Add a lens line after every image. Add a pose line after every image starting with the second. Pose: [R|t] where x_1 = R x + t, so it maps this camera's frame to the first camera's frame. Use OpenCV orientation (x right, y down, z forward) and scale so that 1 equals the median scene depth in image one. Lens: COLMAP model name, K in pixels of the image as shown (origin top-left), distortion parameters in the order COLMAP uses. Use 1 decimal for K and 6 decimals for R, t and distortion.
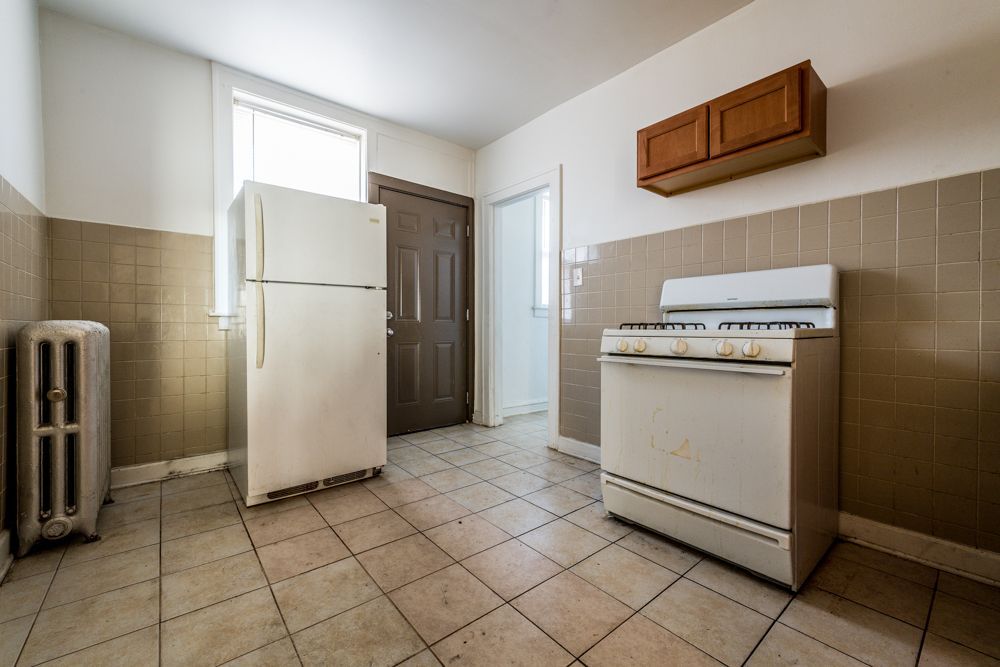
lens RADIAL K [[406.9, 0, 500.0], [0, 406.9, 333.5], [0, 0, 1]] dist [-0.000453, -0.000016]
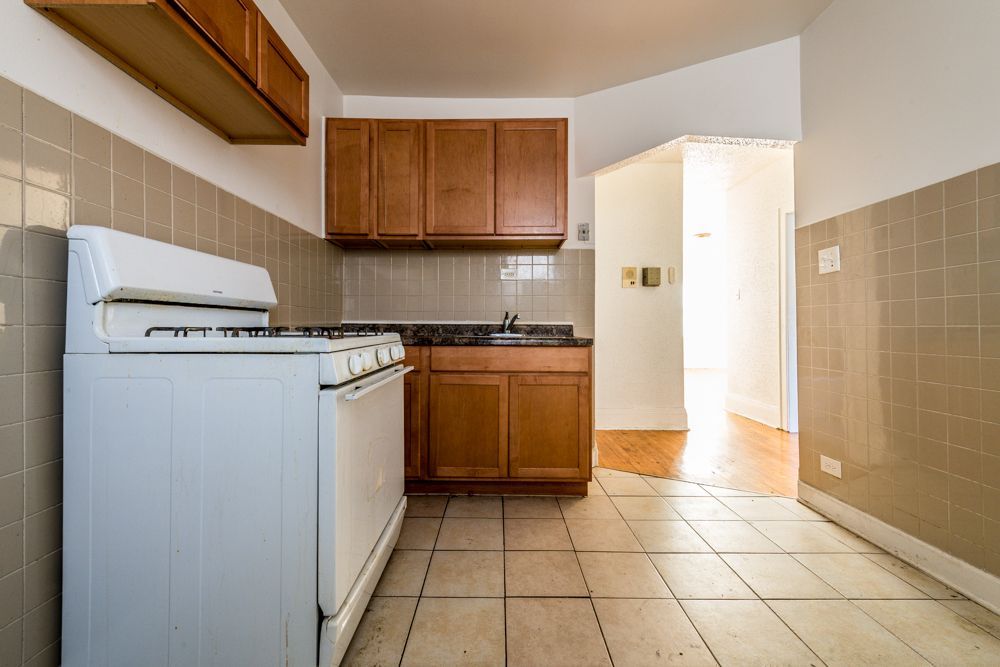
lens RADIAL K [[407.9, 0, 500.0], [0, 407.9, 333.5], [0, 0, 1]] dist [-0.009774, -0.000080]
pose [[-0.777689, -0.000961, 0.628649, -0.218428], [0.012100, 0.999791, 0.016498, -0.020492], [-0.628533, 0.020437, -0.777514, 1.226011]]
